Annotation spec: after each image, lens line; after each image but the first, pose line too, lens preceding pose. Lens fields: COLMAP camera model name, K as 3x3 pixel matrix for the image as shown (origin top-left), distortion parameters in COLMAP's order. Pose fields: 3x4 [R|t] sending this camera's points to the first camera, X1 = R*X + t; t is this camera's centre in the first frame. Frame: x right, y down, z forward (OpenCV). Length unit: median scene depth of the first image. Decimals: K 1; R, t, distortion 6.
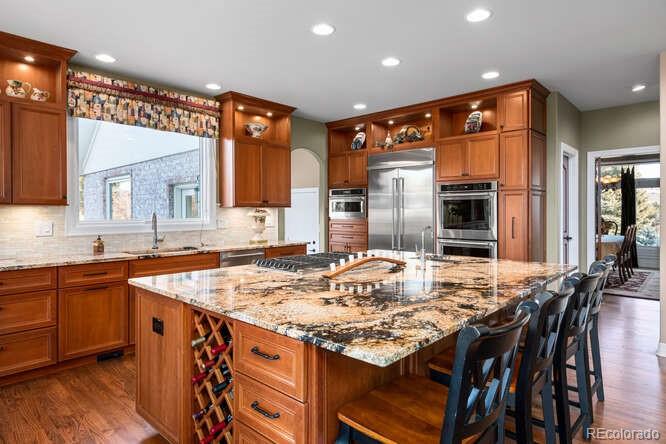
lens RADIAL K [[380.9, 0, 332.7], [0, 380.9, 214.9], [0, 0, 1]] dist [0.007429, 0.003245]
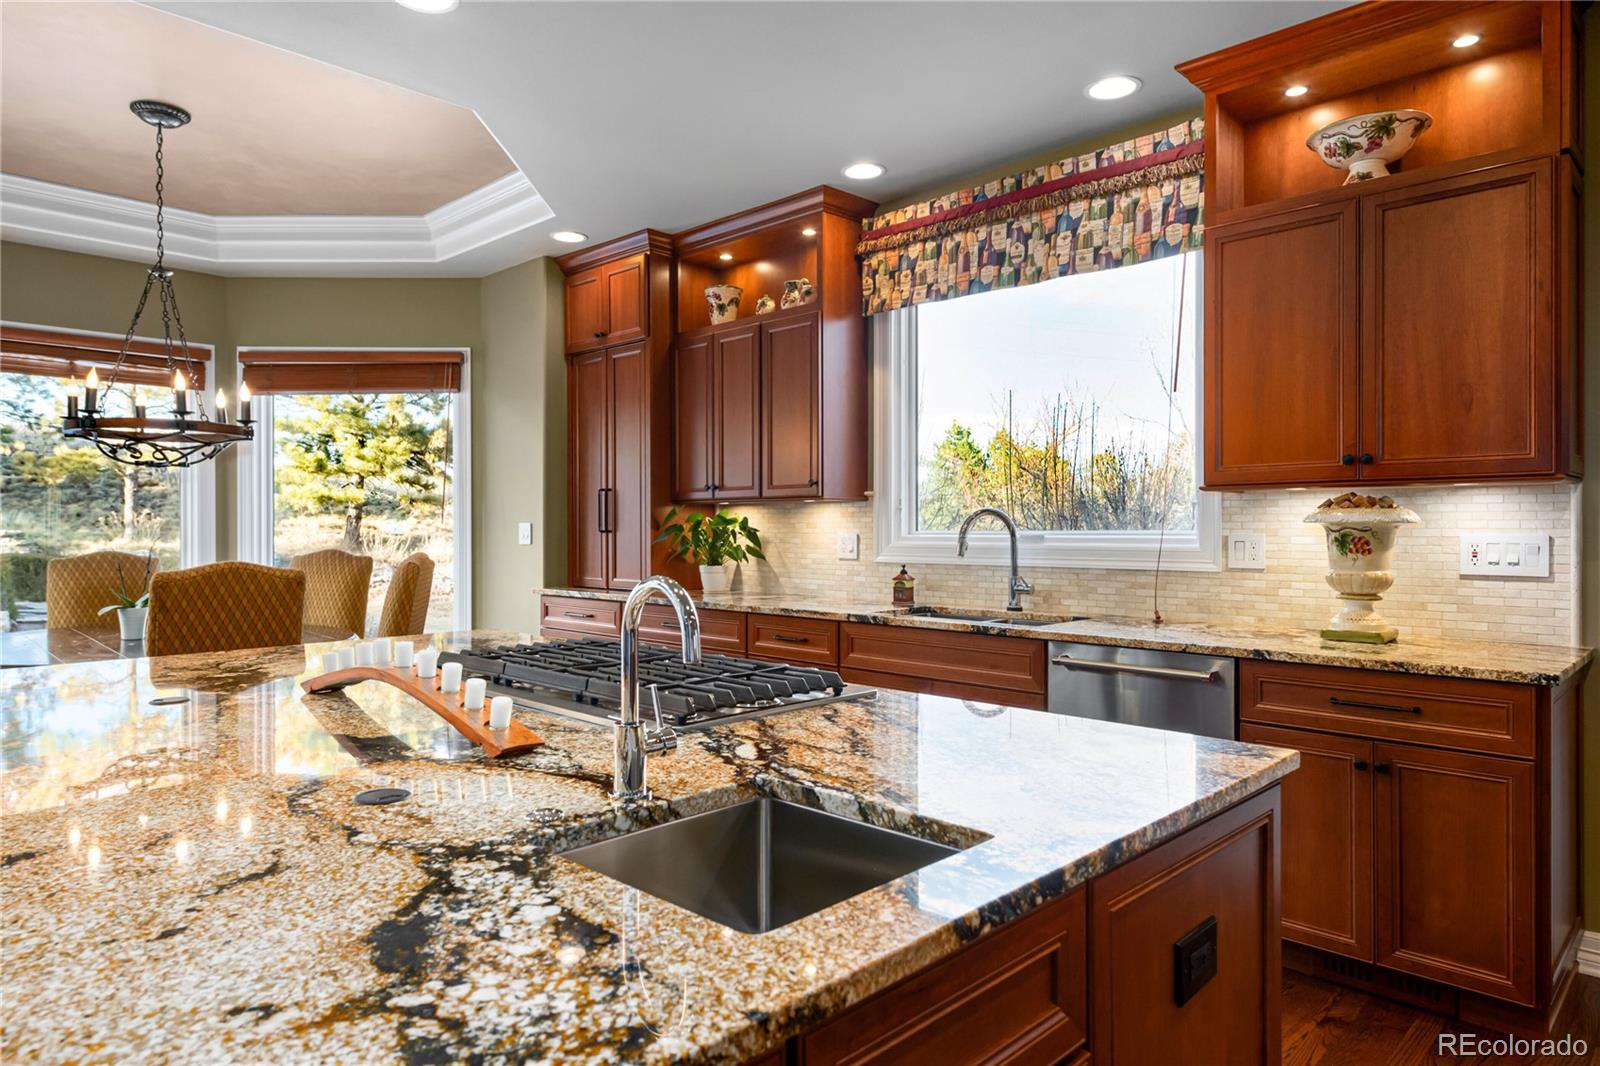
lens RADIAL K [[985.3, 0, 800.7], [0, 985.3, 531.5], [0, 0, 1]] dist [0.005669, 0.000530]
pose [[-0.025944, 0.006117, -0.999645, 0.494383], [-0.009186, 0.999938, 0.006357, 0.007983], [0.999621, 0.009348, -0.025886, 0.825409]]
